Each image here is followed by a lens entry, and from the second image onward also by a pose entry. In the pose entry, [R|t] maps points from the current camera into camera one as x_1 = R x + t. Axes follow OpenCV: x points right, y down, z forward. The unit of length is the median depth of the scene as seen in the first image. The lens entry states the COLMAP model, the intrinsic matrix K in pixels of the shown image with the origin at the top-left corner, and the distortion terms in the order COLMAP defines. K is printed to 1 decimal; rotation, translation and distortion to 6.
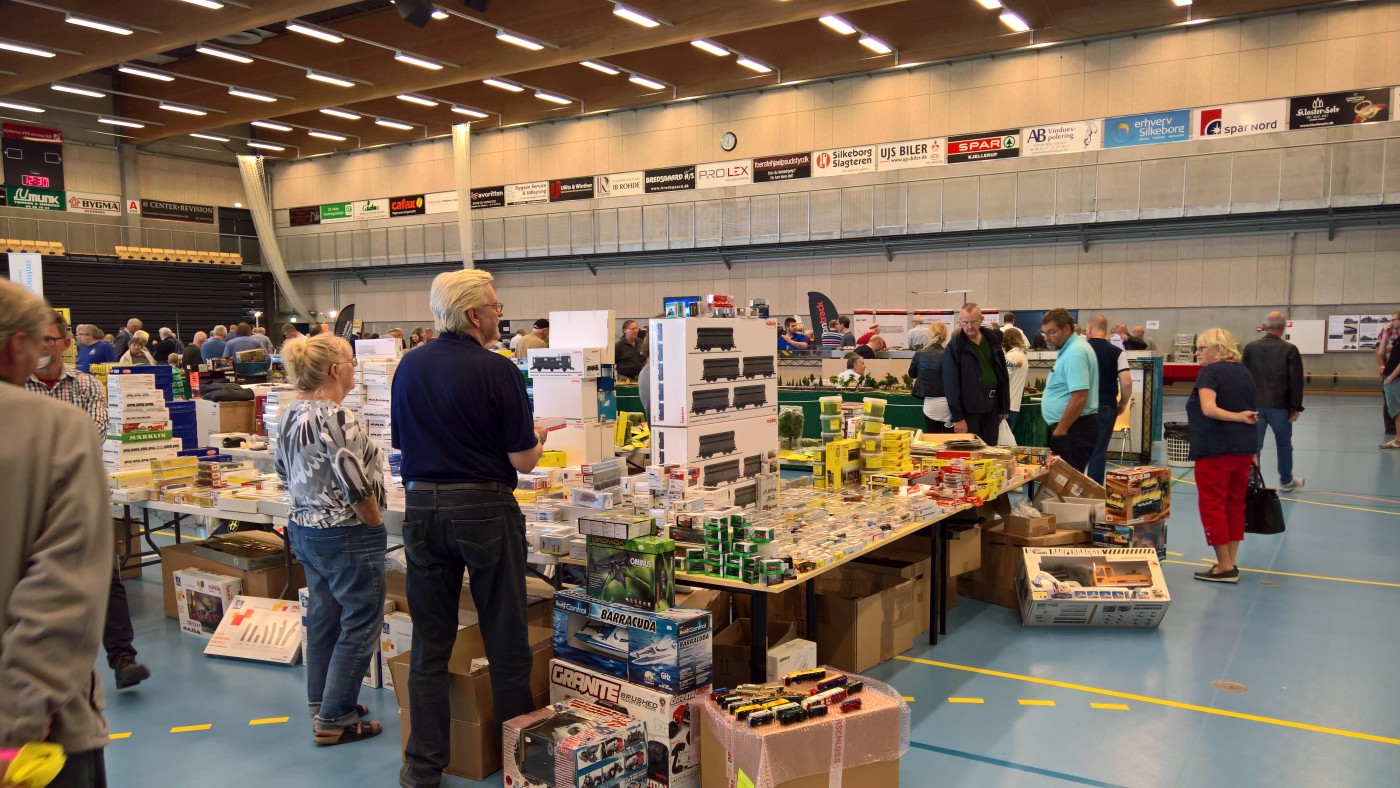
lens RADIAL K [[1045.3, 0, 707.6], [0, 1045.3, 443.3], [0, 0, 1]] dist [0.040427, -0.048829]
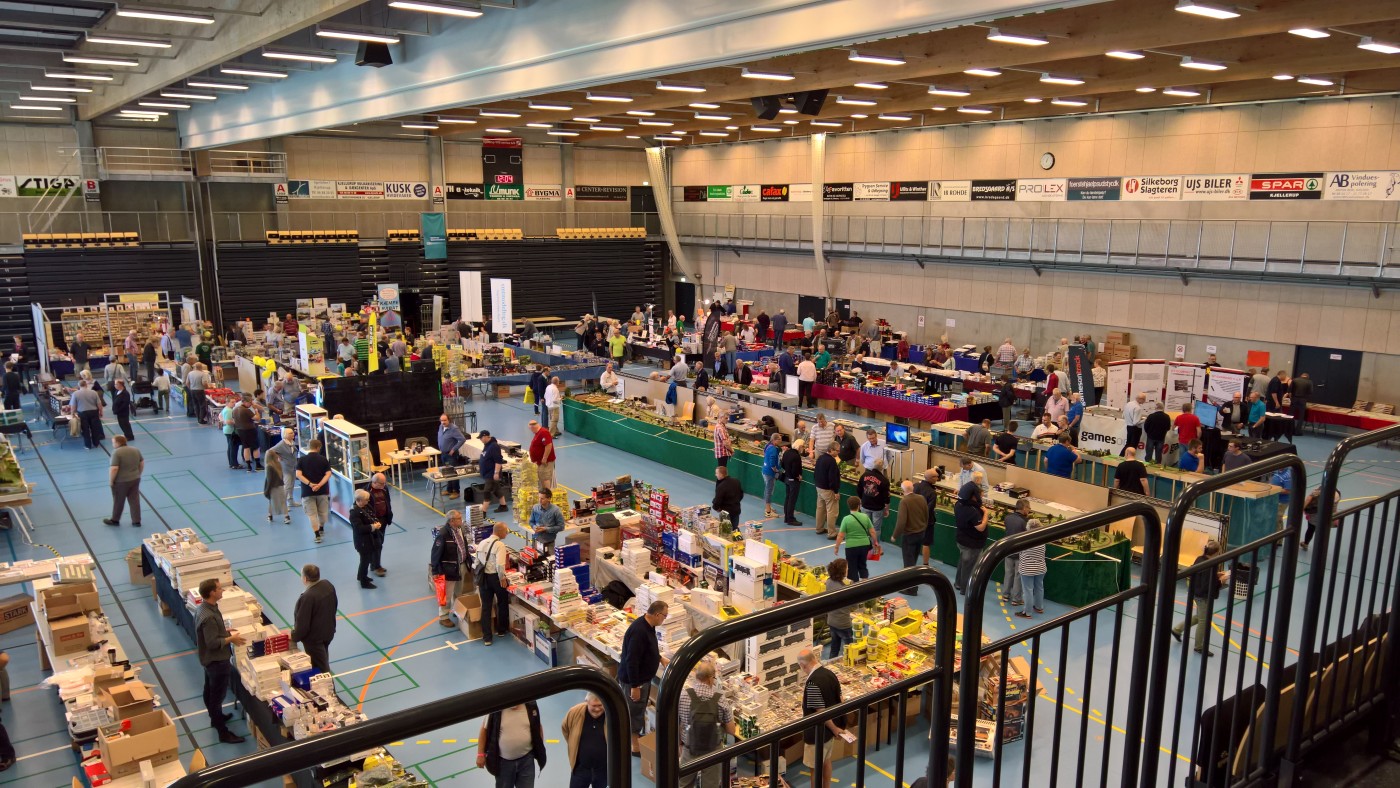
lens RADIAL K [[1045.3, 0, 707.6], [0, 1045.3, 443.3], [0, 0, 1]] dist [0.040427, -0.048829]
pose [[0.933164, 0.087432, -0.348656, 0.083471], [-0.045275, 0.990831, 0.127295, -0.100649], [0.356589, -0.103002, 0.928566, -0.157376]]
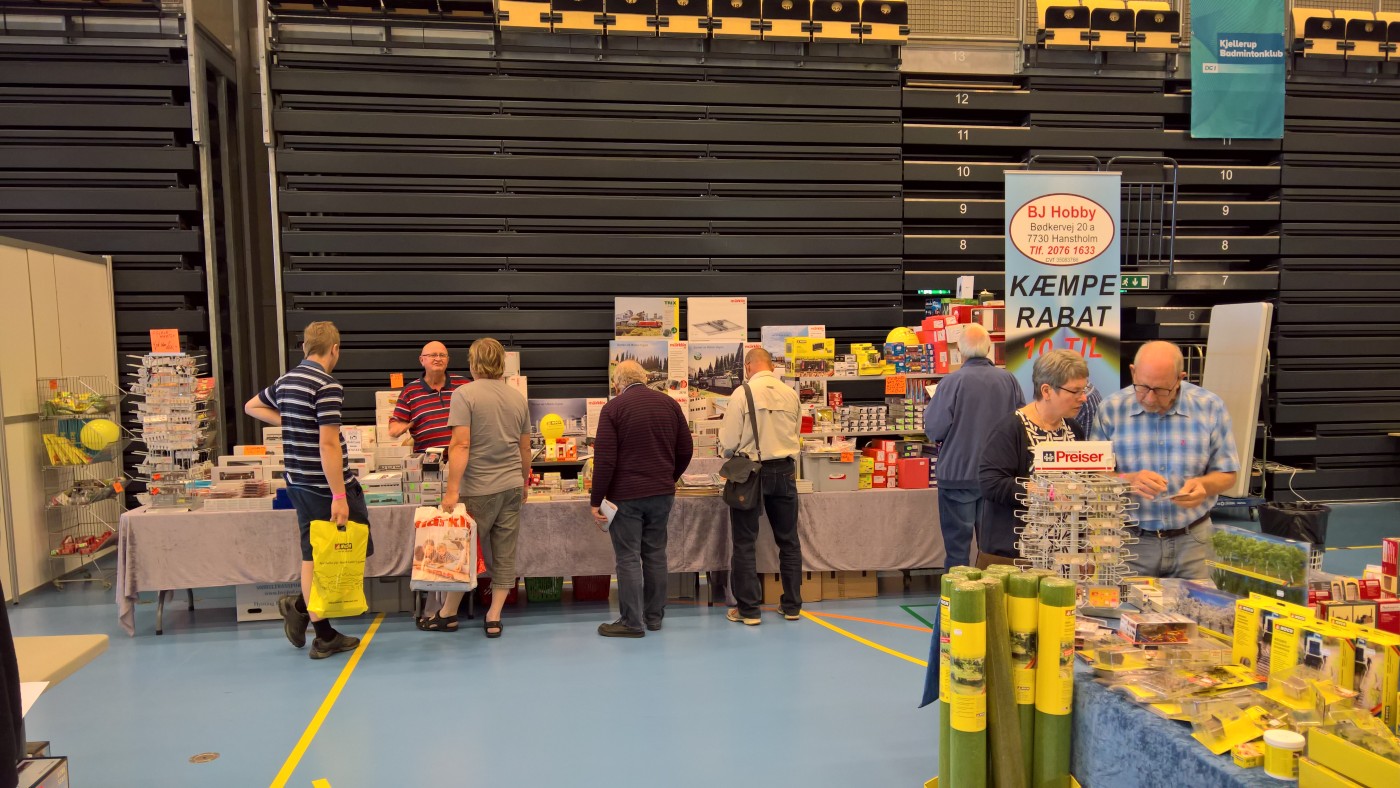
lens RADIAL K [[1045.3, 0, 707.6], [0, 1045.3, 443.3], [0, 0, 1]] dist [0.040427, -0.048829]
pose [[0.664188, 0.065139, -0.744722, -0.545660], [-0.073211, 0.997076, 0.021918, -0.062071], [0.743972, 0.039964, 0.667015, 0.616124]]
